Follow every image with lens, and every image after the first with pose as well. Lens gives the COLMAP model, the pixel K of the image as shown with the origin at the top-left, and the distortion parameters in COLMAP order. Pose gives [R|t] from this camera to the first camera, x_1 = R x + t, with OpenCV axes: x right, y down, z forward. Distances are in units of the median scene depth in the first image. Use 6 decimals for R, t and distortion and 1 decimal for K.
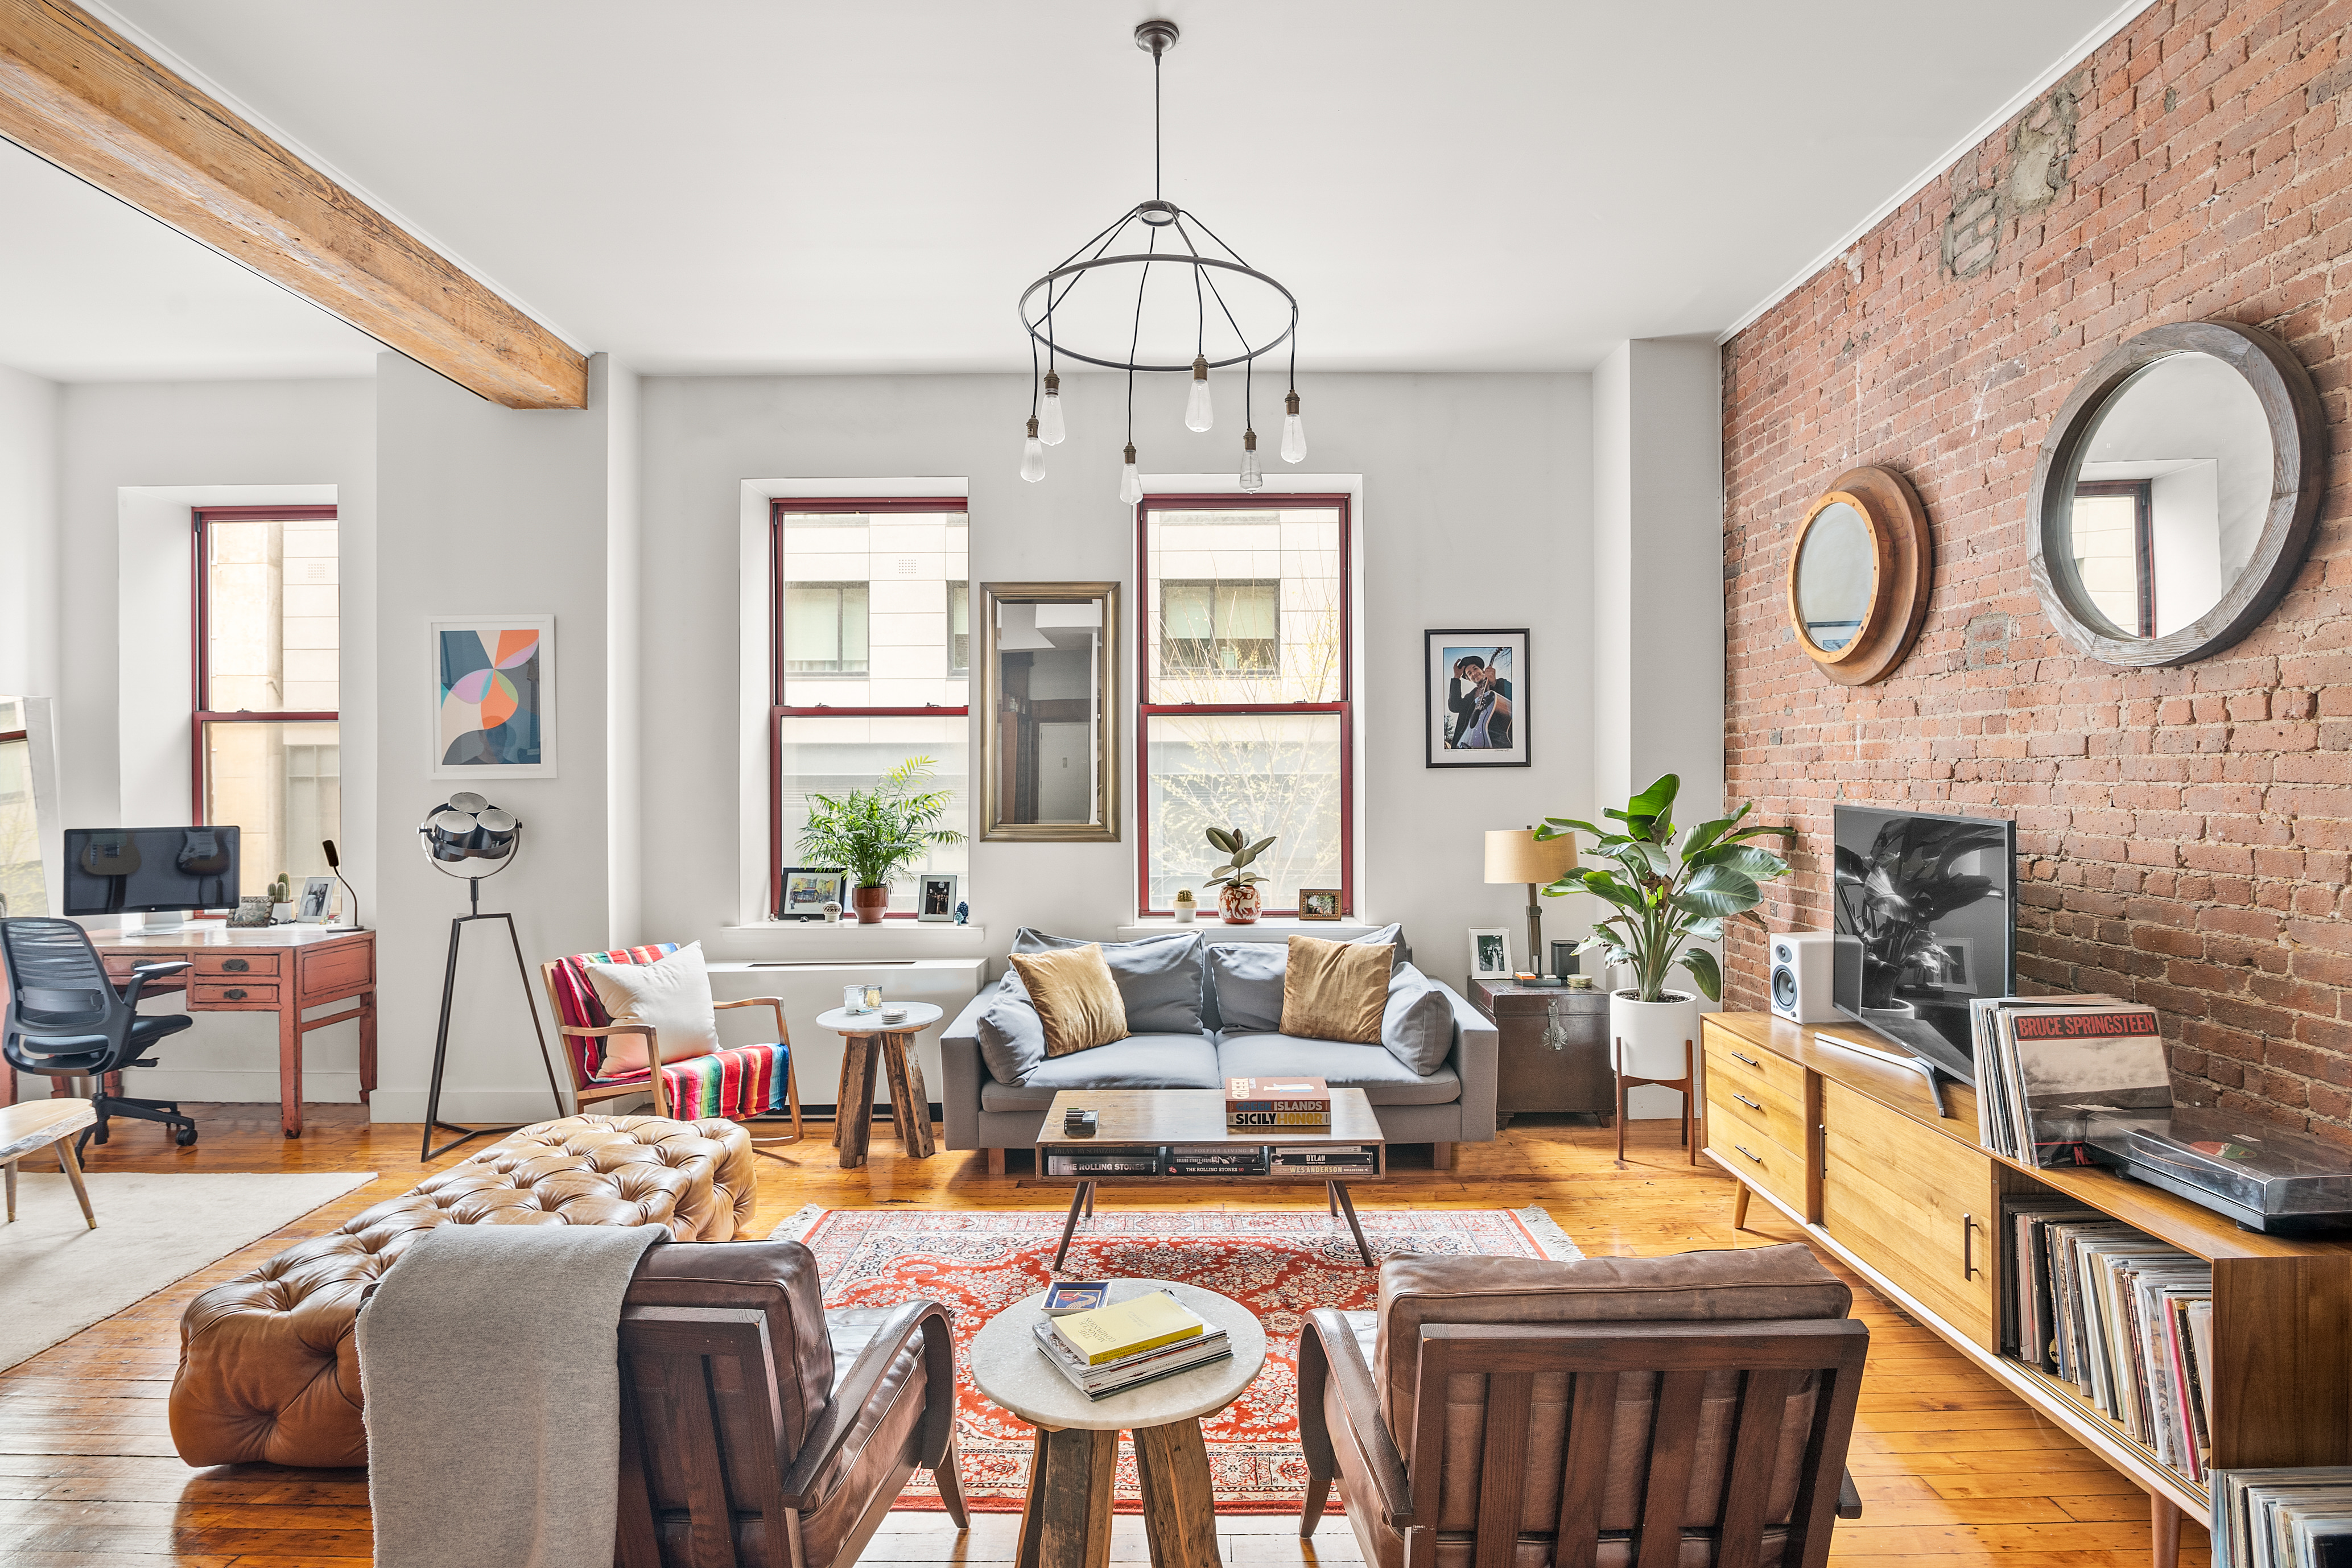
lens RADIAL K [[1194.5, 0, 1176.0], [0, 1194.5, 784.0], [0, 0, 1]] dist [-0.001184, -0.000016]
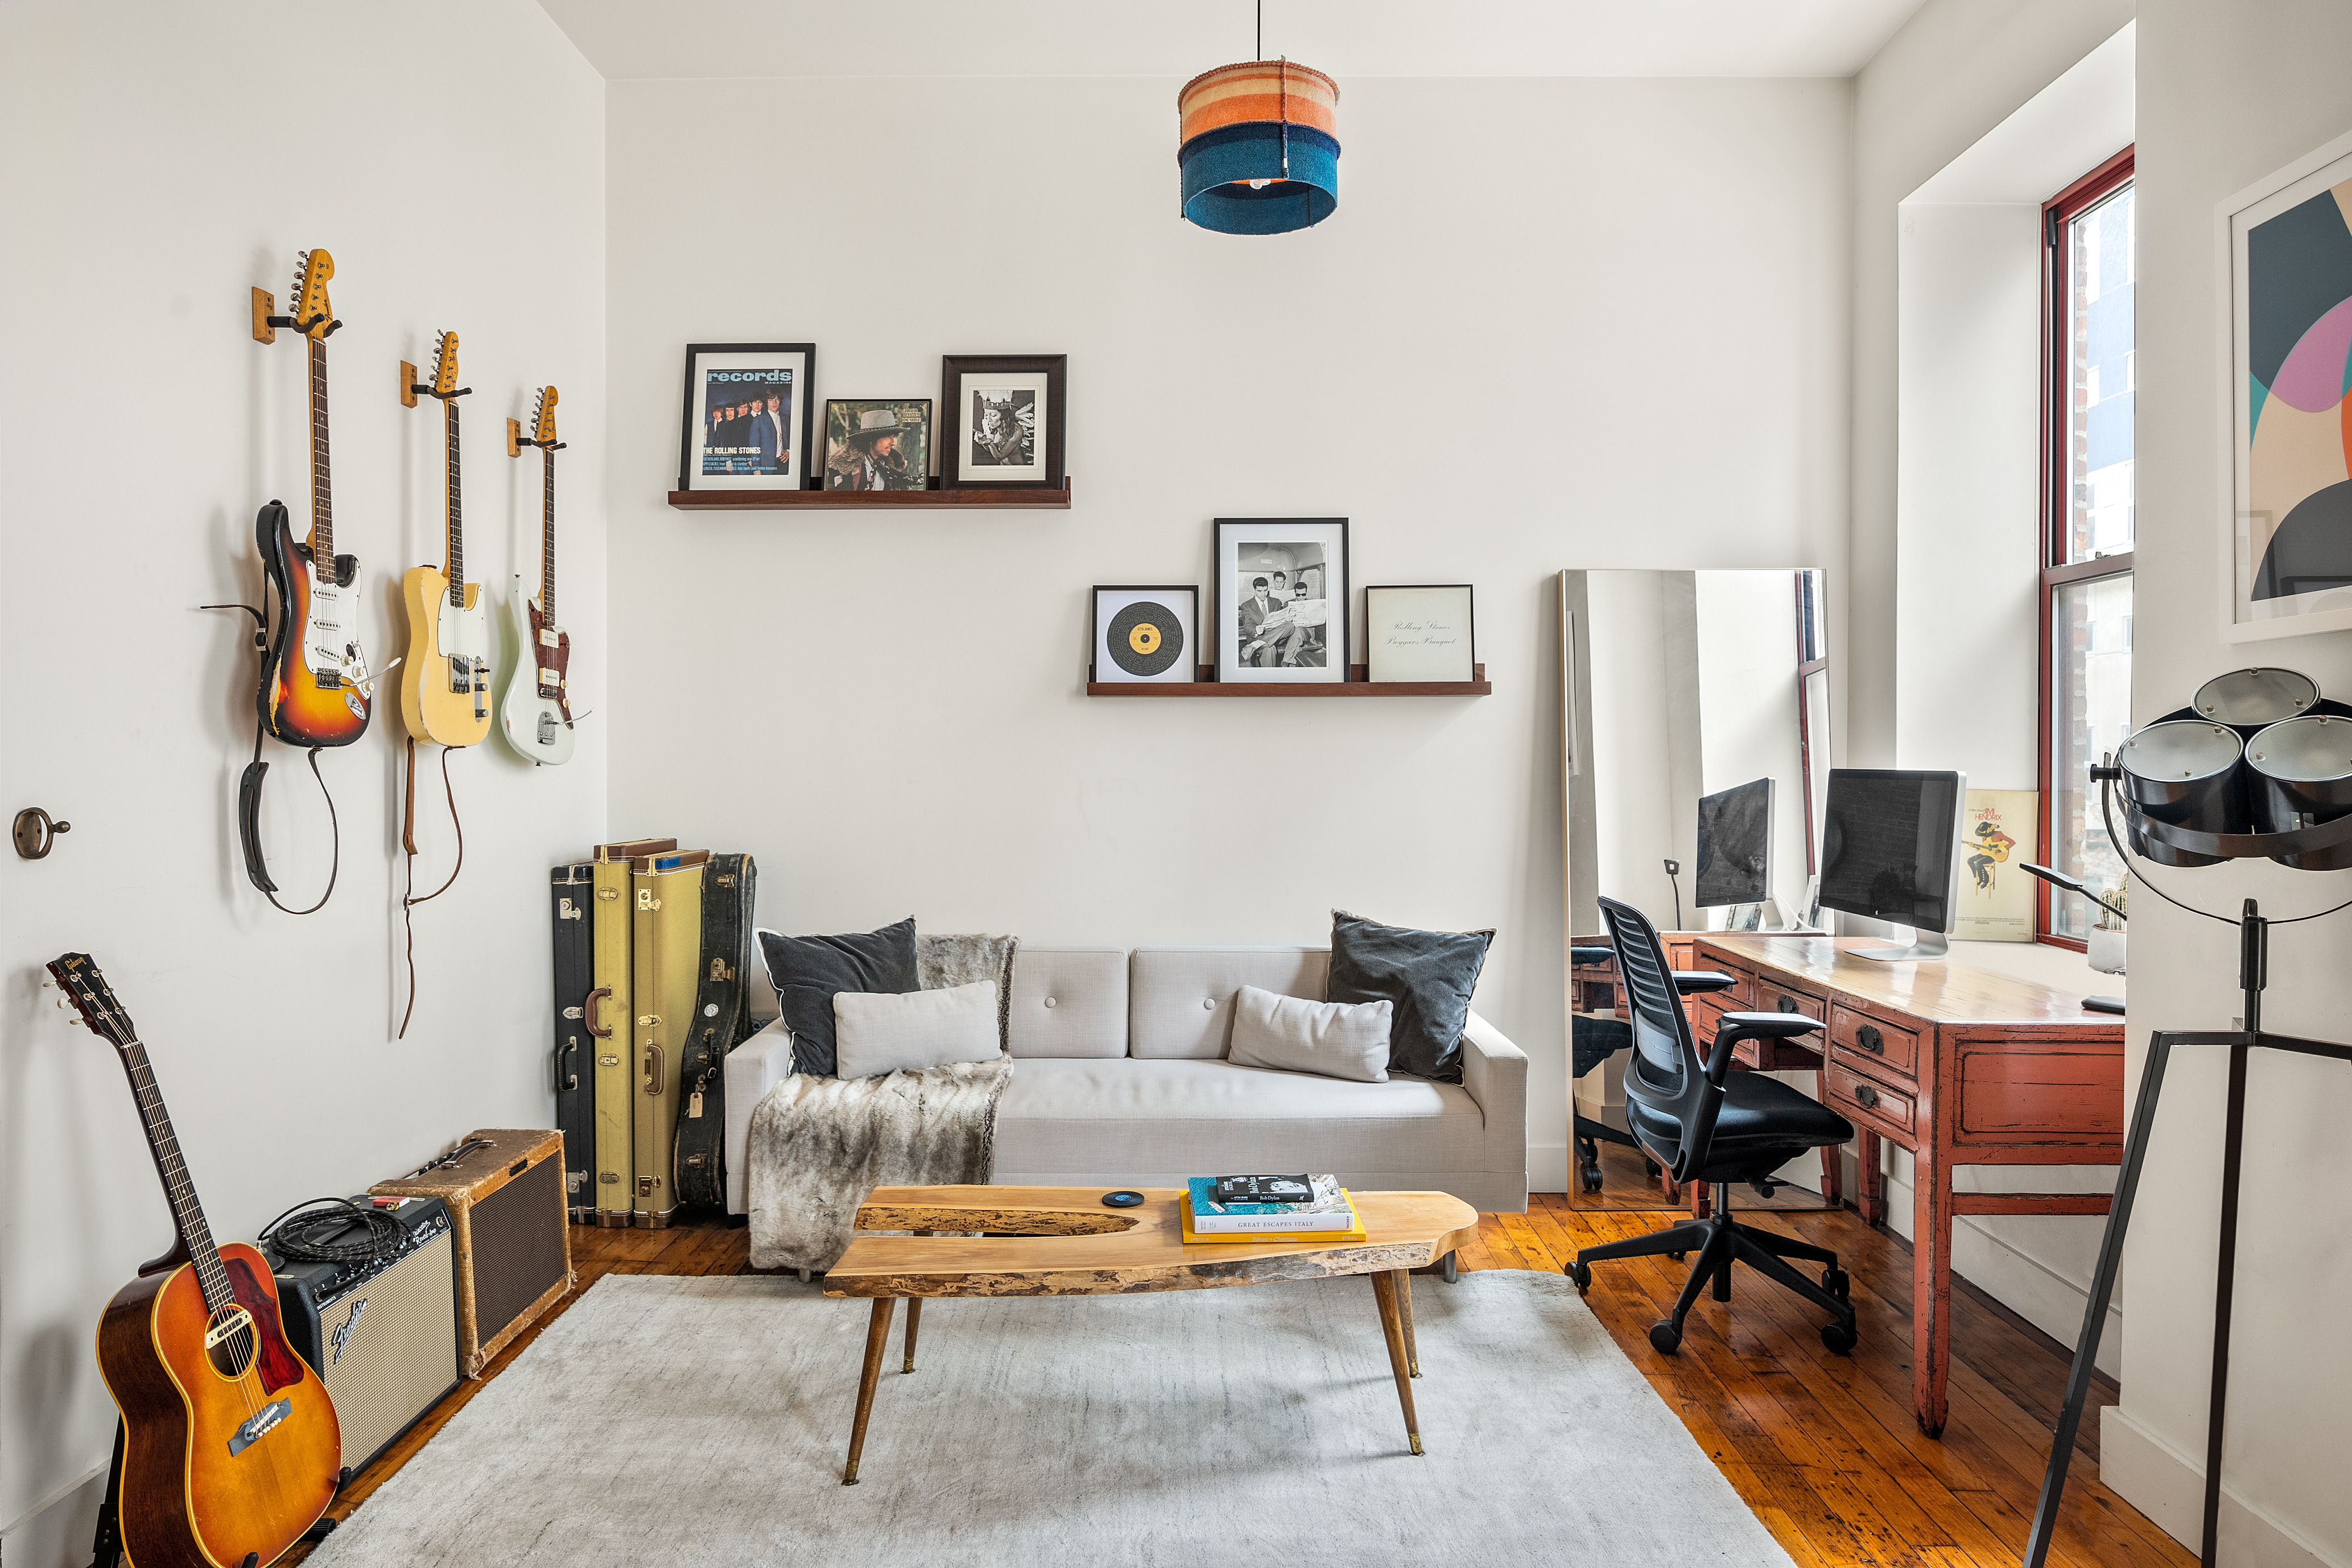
lens RADIAL K [[1377.1, 0, 1176.0], [0, 1377.1, 784.0], [0, 0, 1]] dist [0.000227, -0.000152]
pose [[-0.010490, 0.017438, -0.999793, -0.199107], [-0.001176, 0.999847, 0.017451, 0.033702], [0.999944, 0.001359, -0.010468, 0.699643]]
